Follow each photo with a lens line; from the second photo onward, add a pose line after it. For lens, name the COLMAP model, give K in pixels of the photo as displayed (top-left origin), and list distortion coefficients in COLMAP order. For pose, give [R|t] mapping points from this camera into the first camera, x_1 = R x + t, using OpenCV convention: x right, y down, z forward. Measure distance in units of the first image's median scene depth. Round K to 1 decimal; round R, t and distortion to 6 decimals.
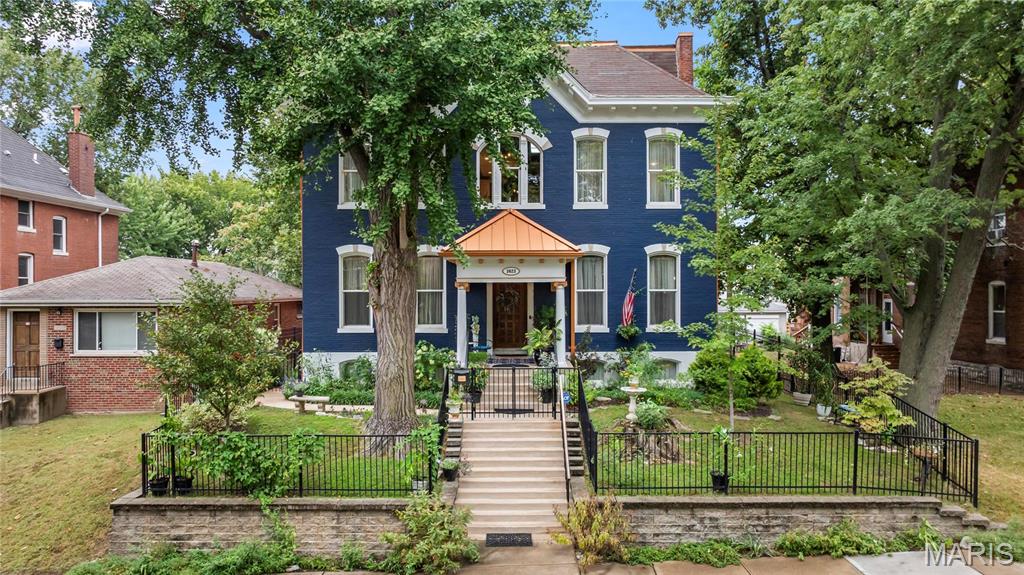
lens RADIAL K [[719.0, 0, 517.0], [0, 719.0, 289.2], [0, 0, 1]] dist [-0.029146, 0.006626]
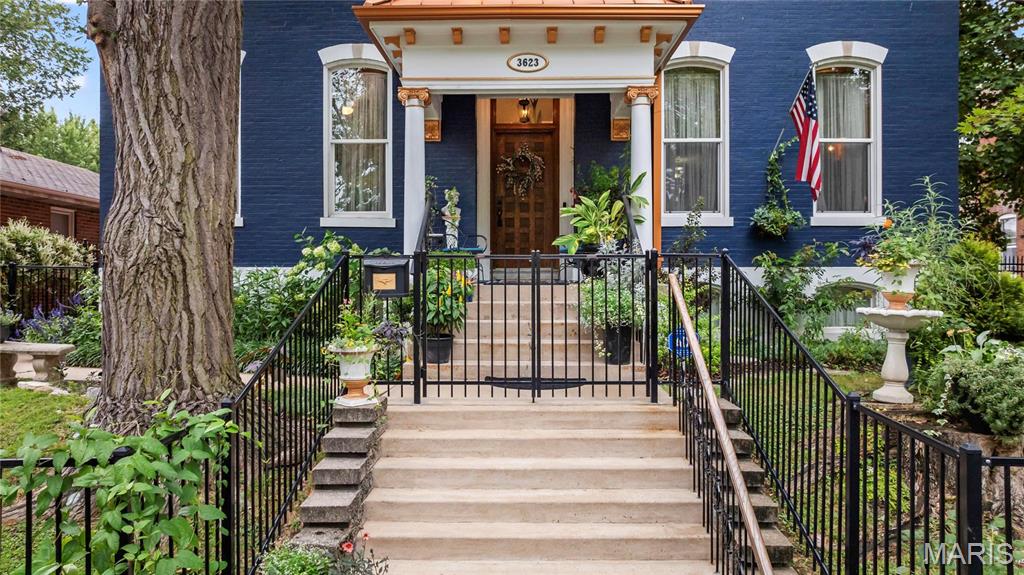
lens RADIAL K [[719.0, 0, 517.0], [0, 719.0, 289.2], [0, 0, 1]] dist [-0.029146, 0.006626]
pose [[0.999794, 0.003287, -0.020030, -0.005790], [-0.003187, 0.999982, 0.005024, 0.110043], [0.020046, -0.004959, 0.999787, 0.575570]]
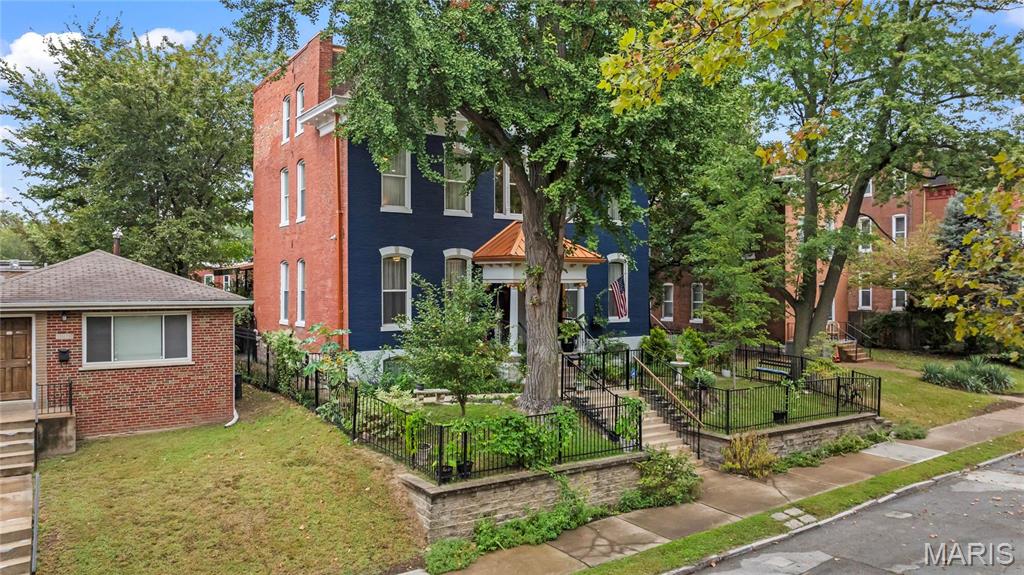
lens RADIAL K [[719.0, 0, 517.0], [0, 719.0, 289.2], [0, 0, 1]] dist [-0.029146, 0.006626]
pose [[0.840491, -0.001525, 0.541824, -0.706741], [0.000892, 0.999999, 0.001430, -0.001094], [-0.541825, -0.000718, 0.840491, 0.027673]]
